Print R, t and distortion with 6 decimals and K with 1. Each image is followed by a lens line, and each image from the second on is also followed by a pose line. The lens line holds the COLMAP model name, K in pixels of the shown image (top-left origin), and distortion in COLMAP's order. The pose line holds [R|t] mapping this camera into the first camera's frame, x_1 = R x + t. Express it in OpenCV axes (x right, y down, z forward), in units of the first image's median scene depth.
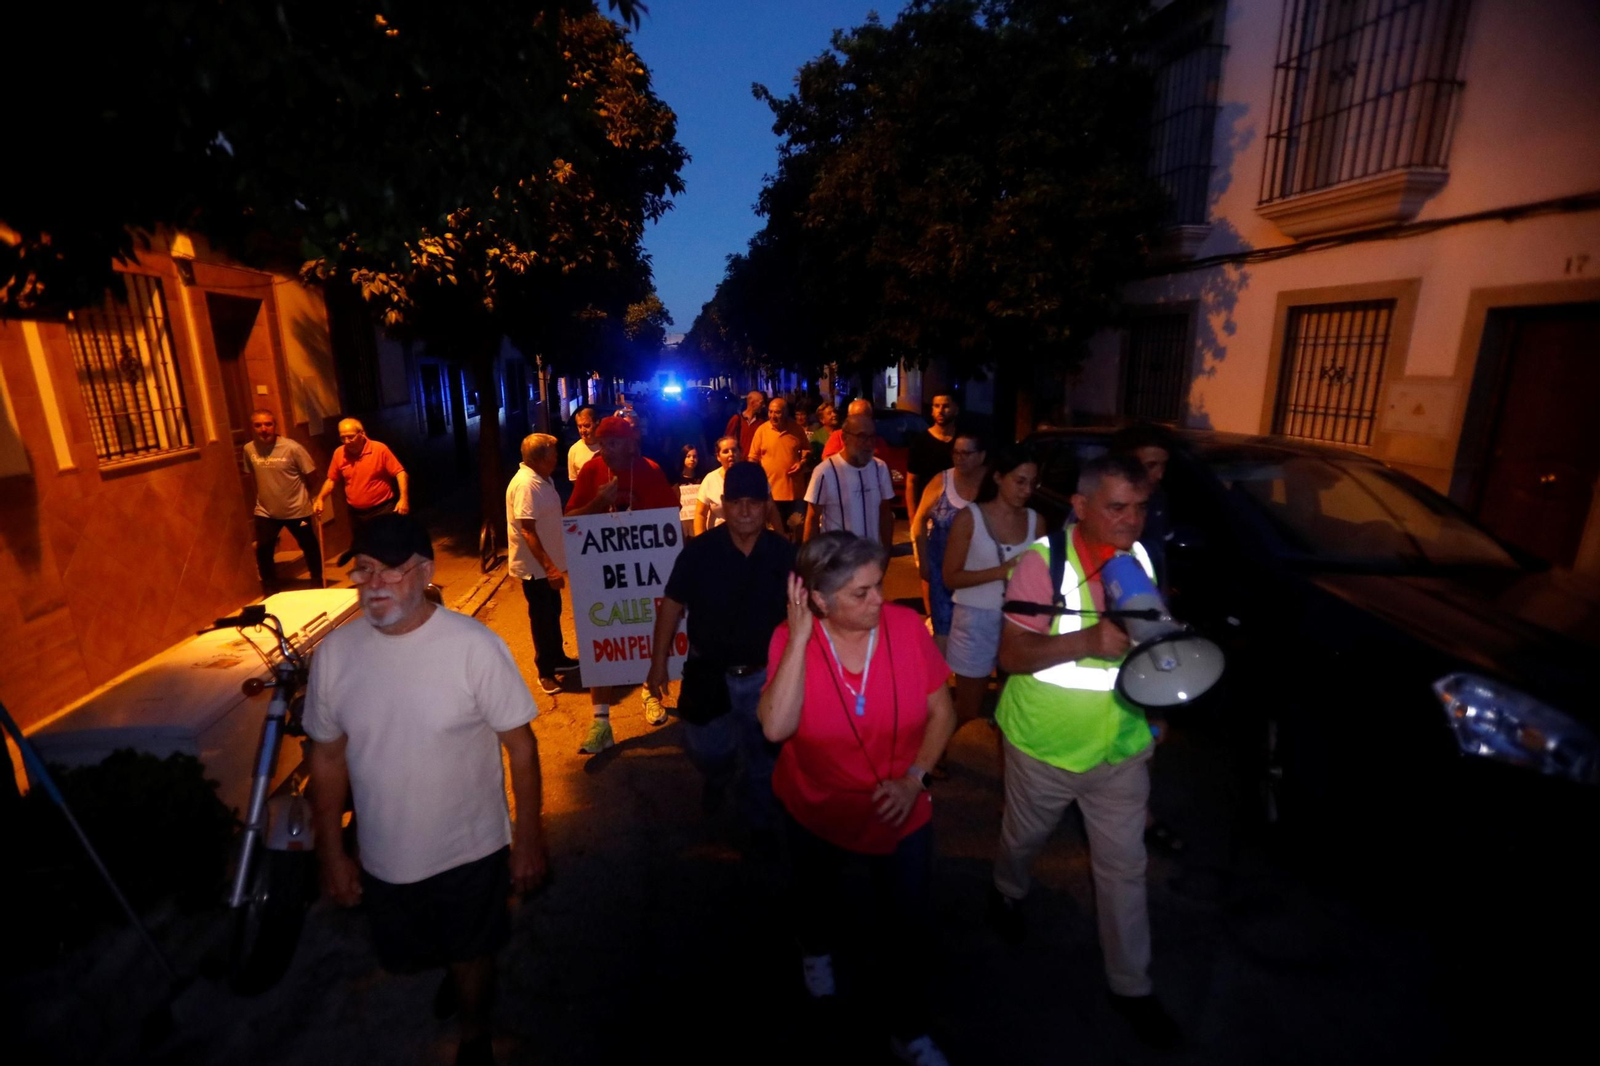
lens RADIAL K [[729.4, 0, 791.5], [0, 729.4, 540.2], [0, 0, 1]] dist [-0.059041, 0.028380]
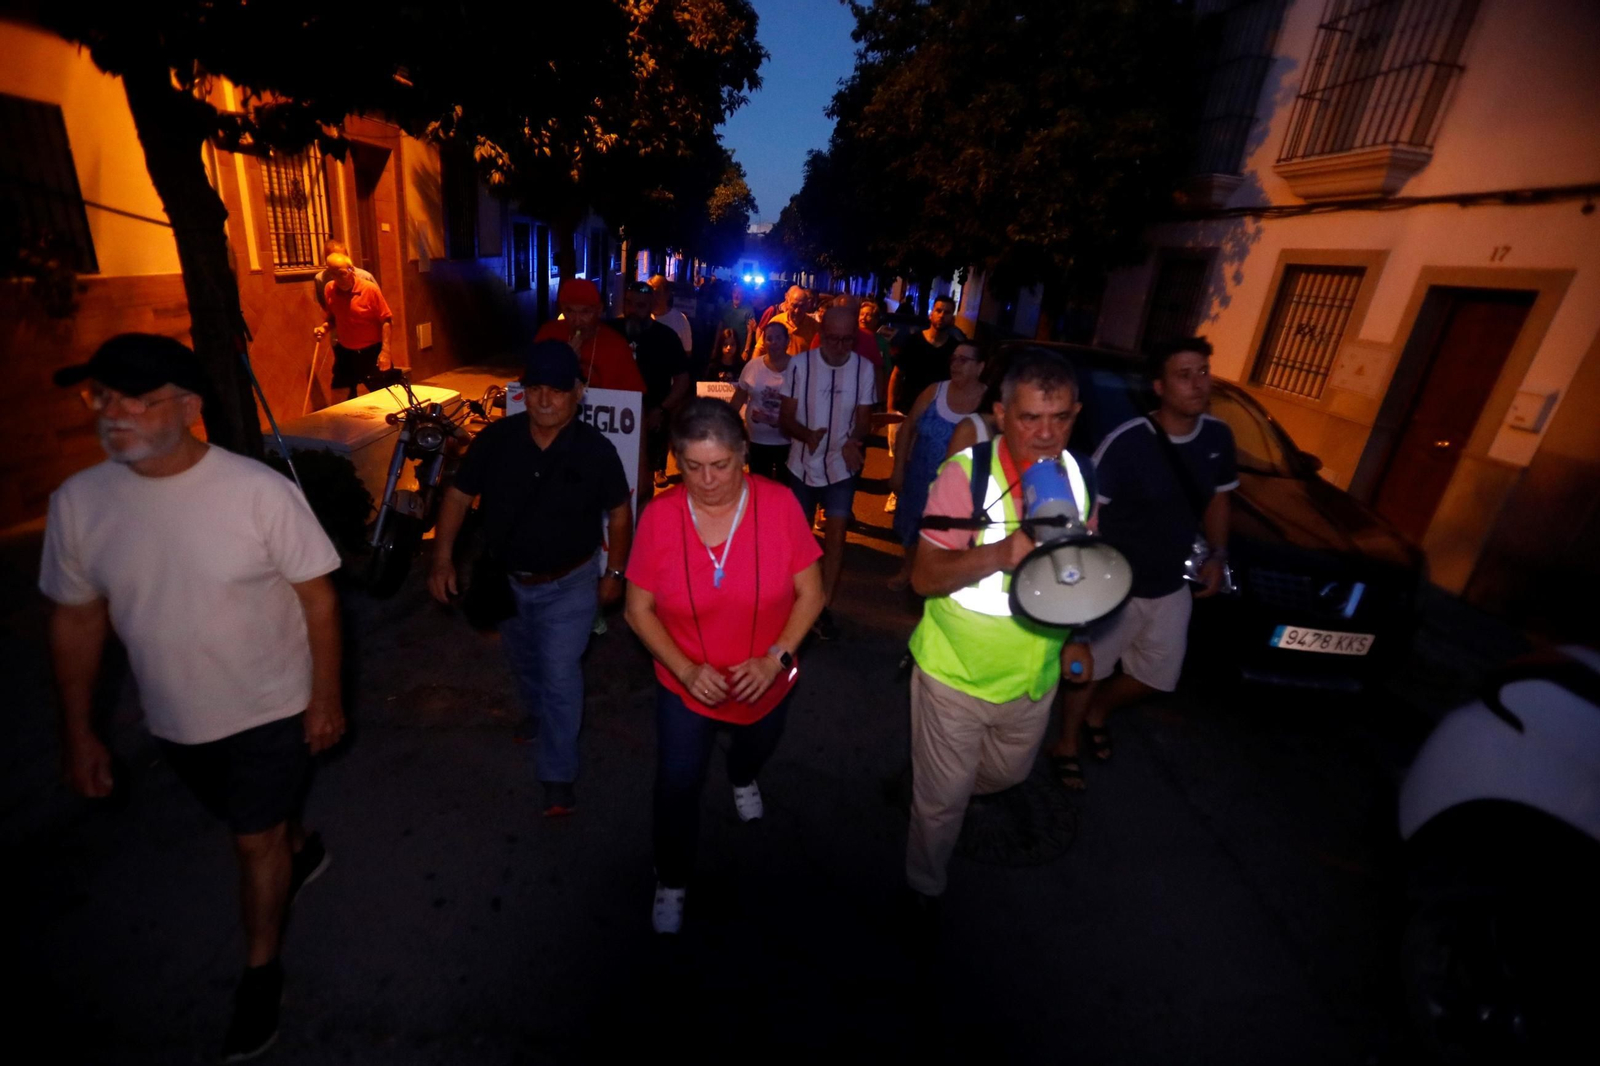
lens RADIAL K [[729.4, 0, 791.5], [0, 729.4, 540.2], [0, 0, 1]] dist [-0.059041, 0.028380]
pose [[0.985817, 0.152396, -0.070292, 0.097294], [-0.142329, 0.981114, 0.130990, 0.051609], [0.088927, -0.119127, 0.988889, -0.193118]]
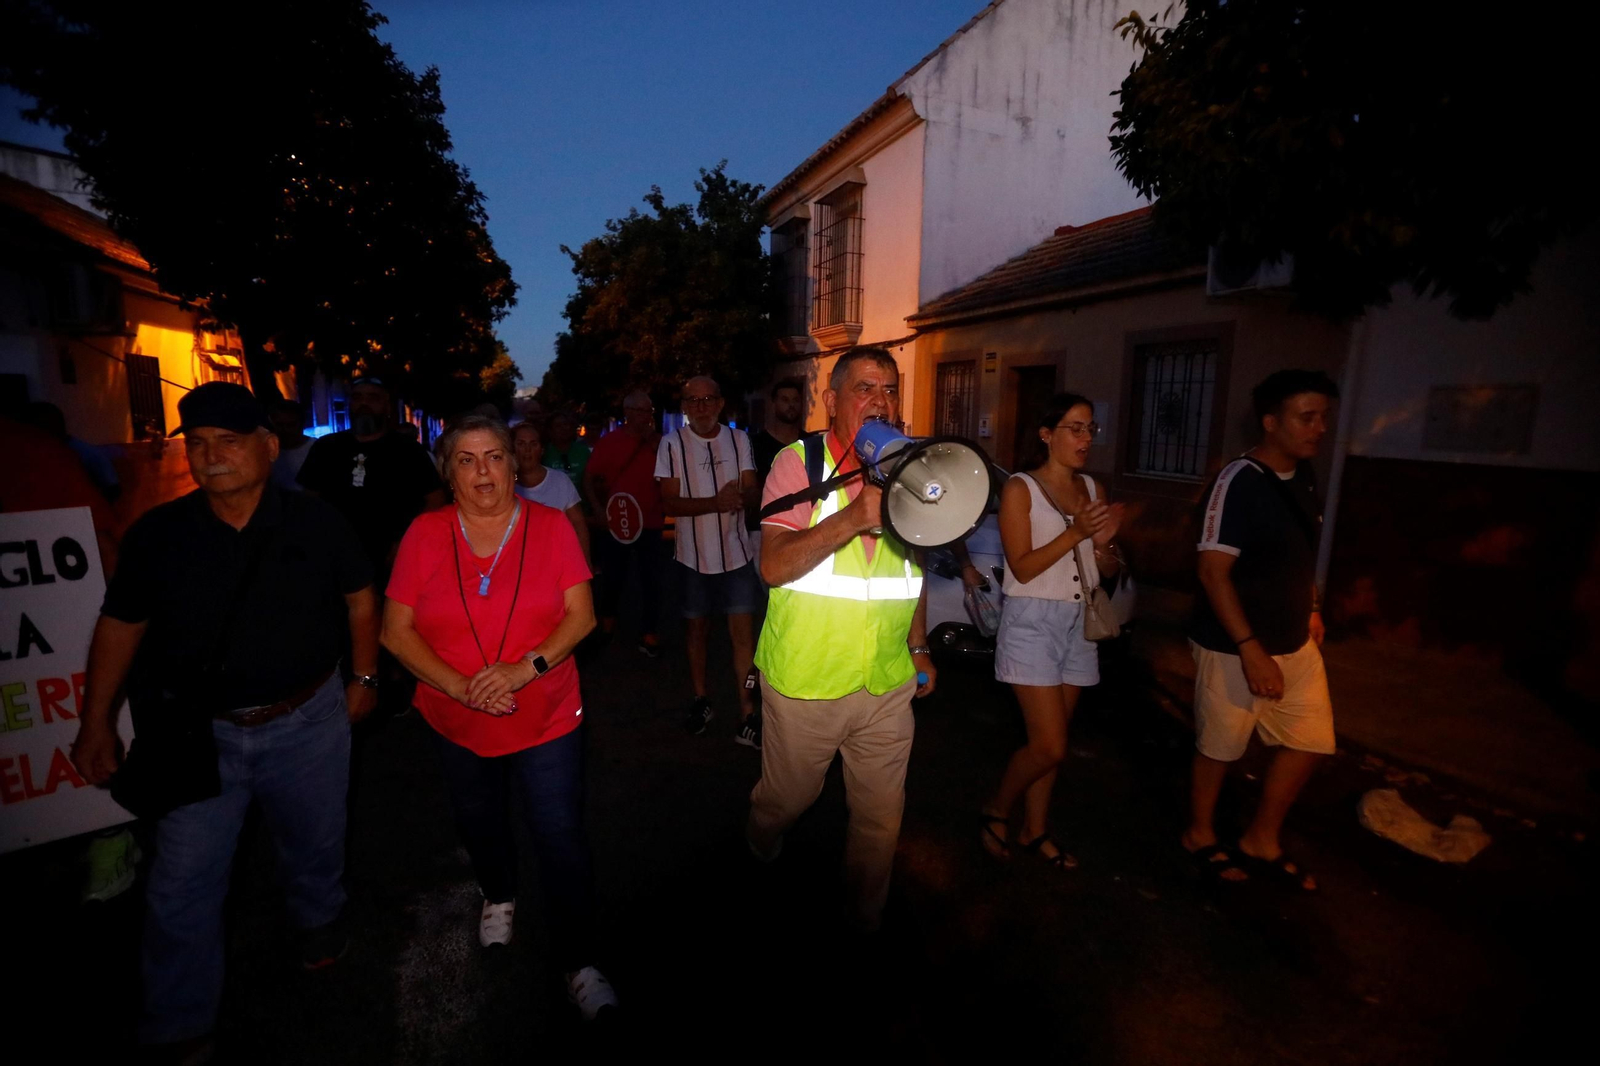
lens RADIAL K [[729.4, 0, 791.5], [0, 729.4, 540.2], [0, 0, 1]] dist [-0.059041, 0.028380]
pose [[0.983083, -0.003906, 0.183119, 0.222956], [0.018036, 0.996978, -0.075557, 0.272459], [-0.182270, 0.077582, 0.980183, -0.954303]]
